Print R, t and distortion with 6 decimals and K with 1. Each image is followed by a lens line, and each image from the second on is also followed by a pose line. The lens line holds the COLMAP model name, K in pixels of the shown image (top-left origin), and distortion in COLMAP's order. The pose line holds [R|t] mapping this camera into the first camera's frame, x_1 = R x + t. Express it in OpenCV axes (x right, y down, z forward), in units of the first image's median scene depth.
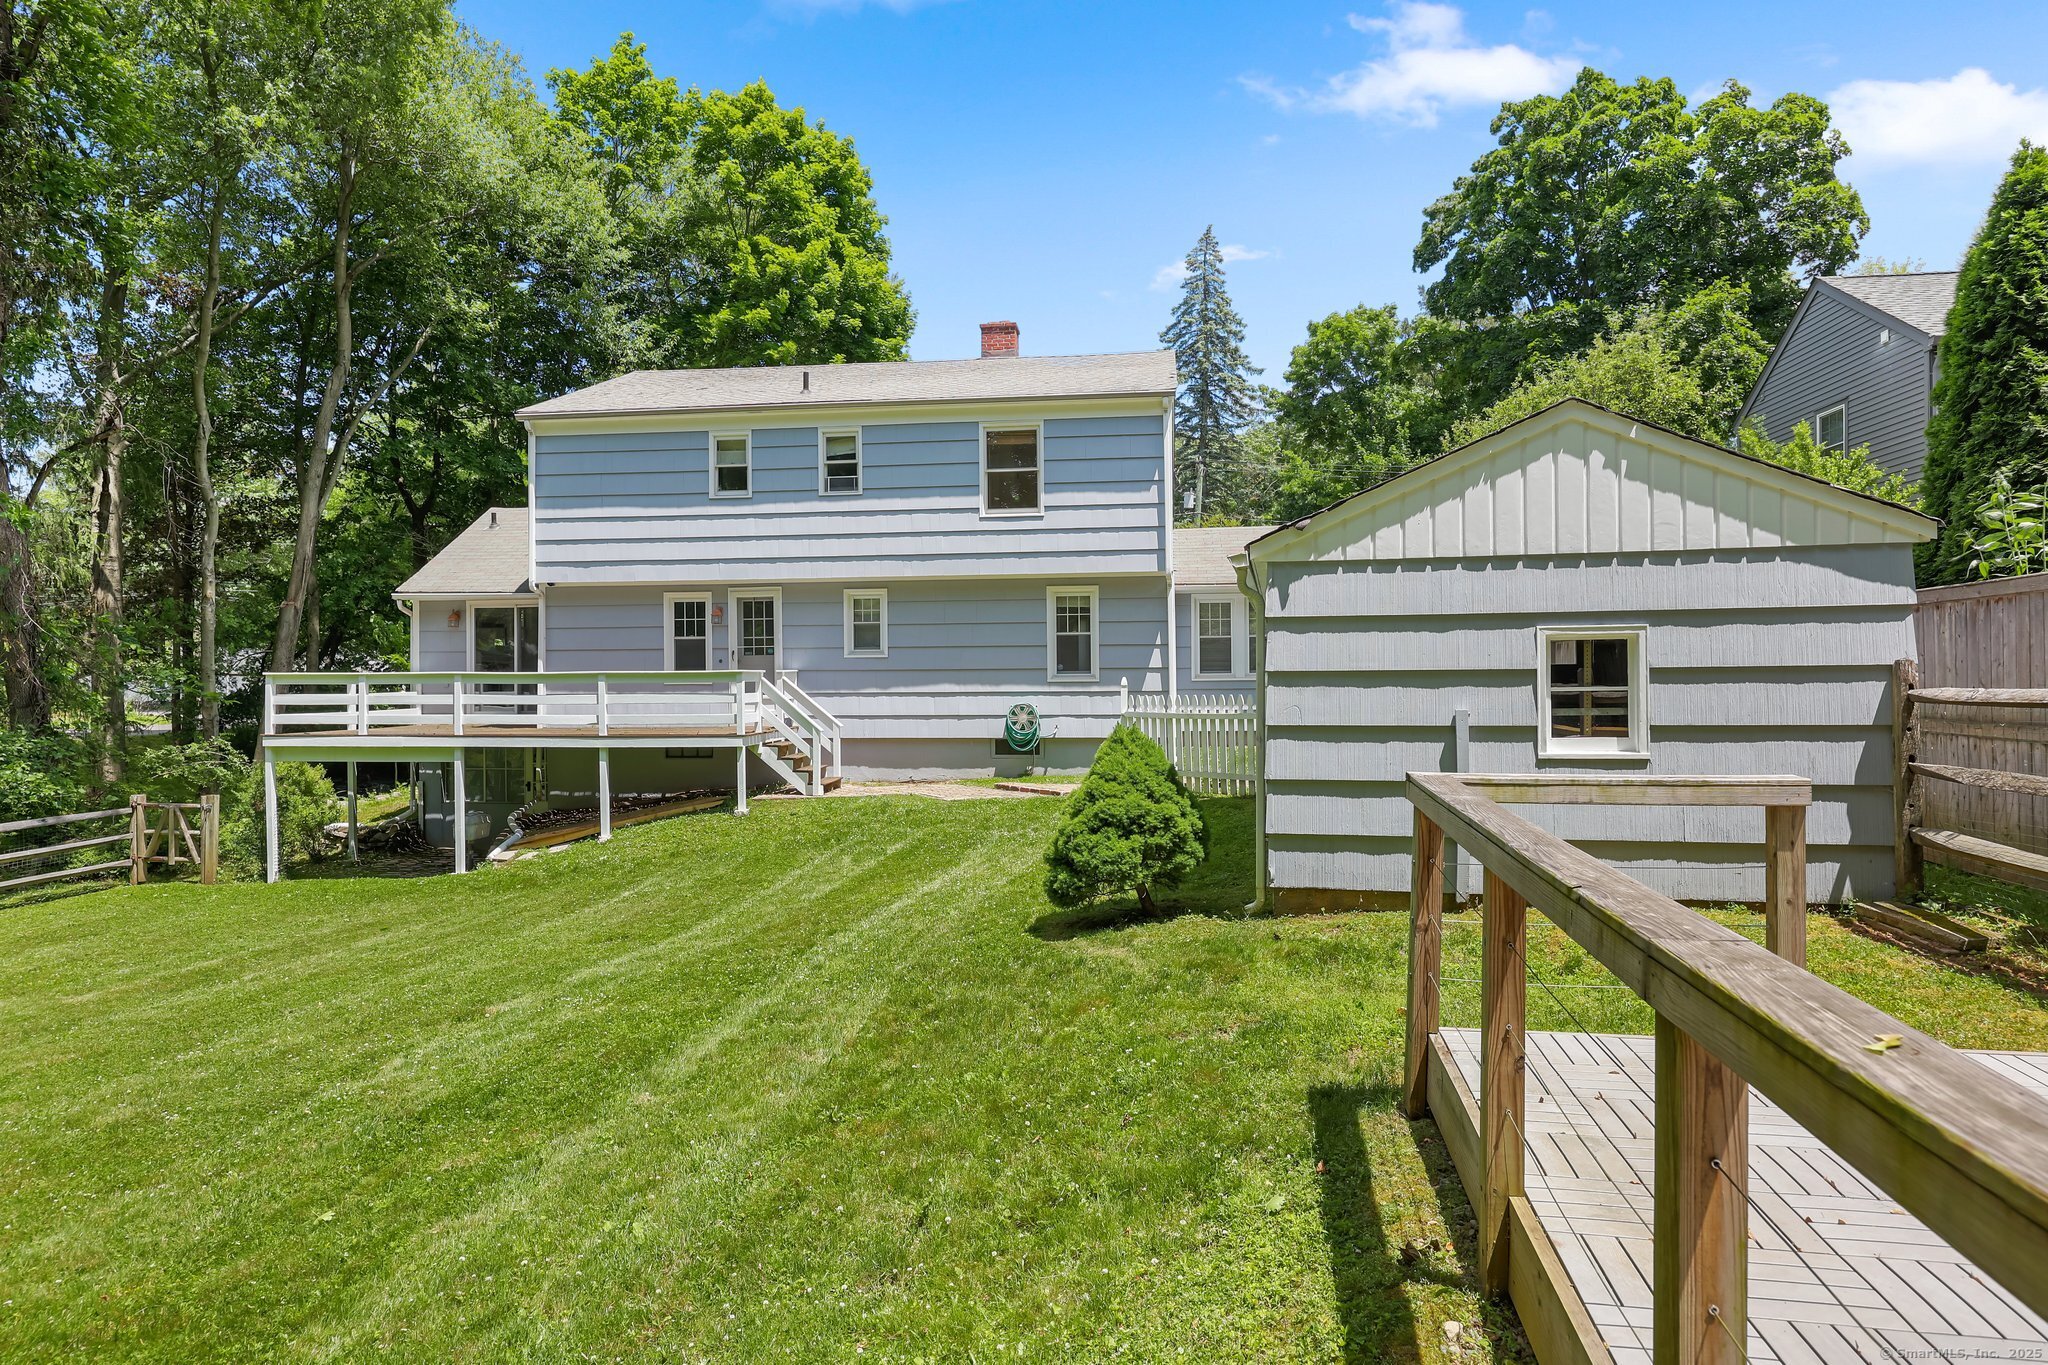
lens RADIAL K [[1142.5, 0, 1023.9], [0, 1142.5, 678.2], [0, 0, 1]] dist [0.001130, 0.000157]
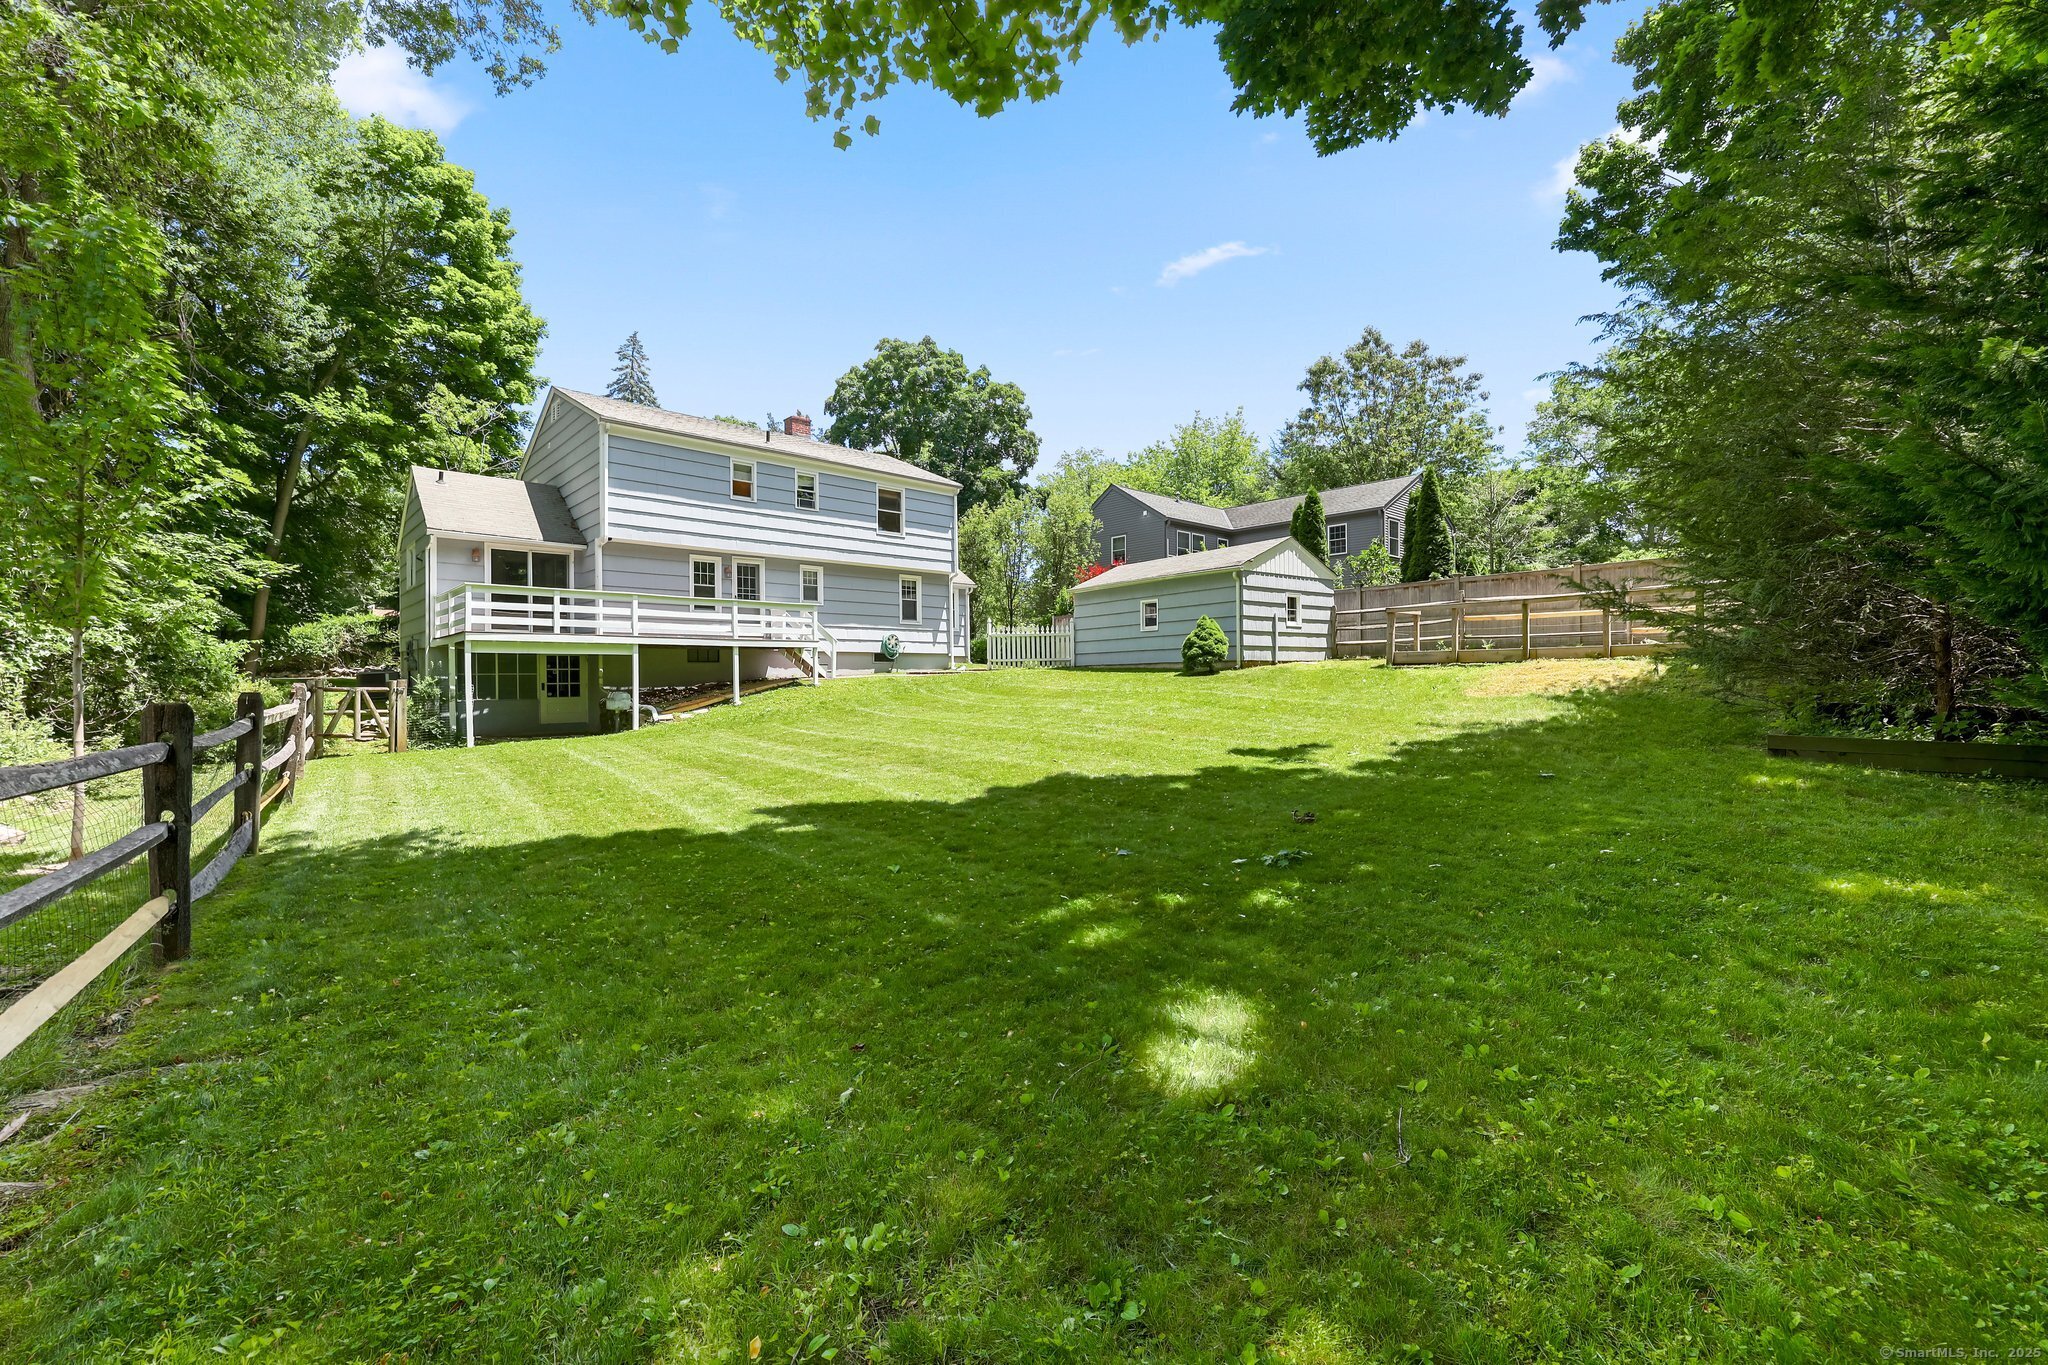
lens RADIAL K [[834.0, 0, 1027.5], [0, 834.0, 676.2], [0, 0, 1]] dist [-0.000272, 0.000078]
pose [[0.645986, 0.003347, 0.763342, -0.915326], [0.003172, 0.999970, -0.007069, 0.102584], [-0.763343, 0.006987, 0.645956, -0.070987]]
